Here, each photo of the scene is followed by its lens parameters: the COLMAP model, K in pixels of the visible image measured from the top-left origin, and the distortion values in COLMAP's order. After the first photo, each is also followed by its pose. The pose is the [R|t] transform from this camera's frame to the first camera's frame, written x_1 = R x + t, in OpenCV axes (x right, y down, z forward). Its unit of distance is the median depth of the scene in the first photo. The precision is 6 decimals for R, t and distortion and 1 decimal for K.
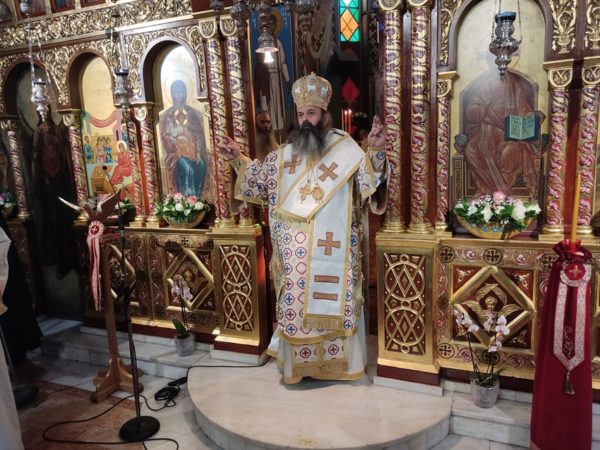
lens RADIAL K [[449.2, 0, 303.2], [0, 449.2, 225.7], [0, 0, 1]] dist [0.083917, -0.148361]
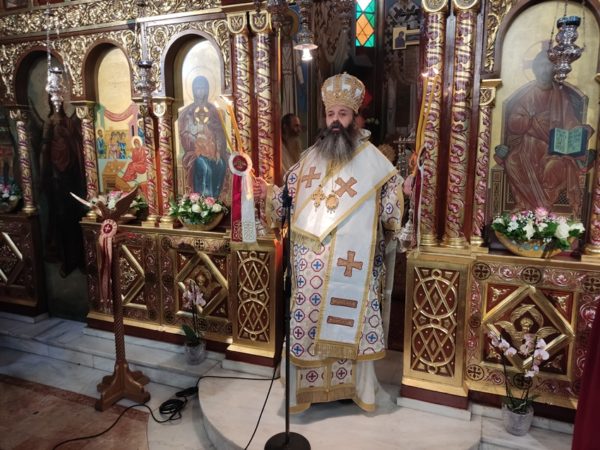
lens RADIAL K [[445.7, 0, 303.8], [0, 445.7, 223.7], [0, 0, 1]] dist [0.082061, -0.149454]
pose [[0.999054, 0.042021, 0.011207, -0.060370], [-0.041909, 0.999070, -0.010117, -0.009411], [-0.011622, 0.009638, 0.999886, 0.055526]]
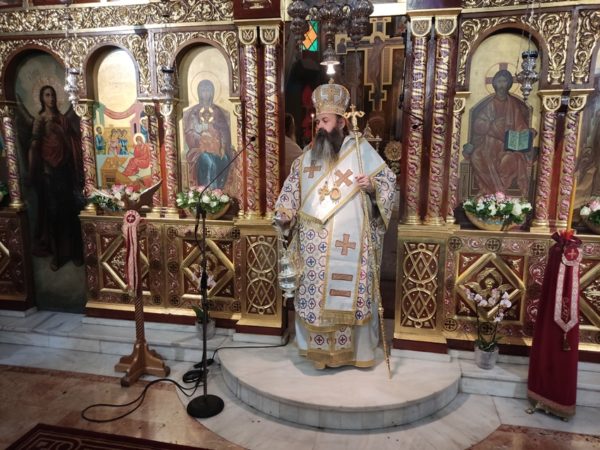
lens RADIAL K [[447.6, 0, 300.0], [0, 447.6, 225.0], [0, 0, 1]] dist [0.087186, -0.158963]
pose [[0.982502, 0.015331, 0.185622, -0.271130], [-0.014230, 0.999872, -0.007263, 0.025563], [-0.185709, 0.004494, 0.982594, -0.084078]]
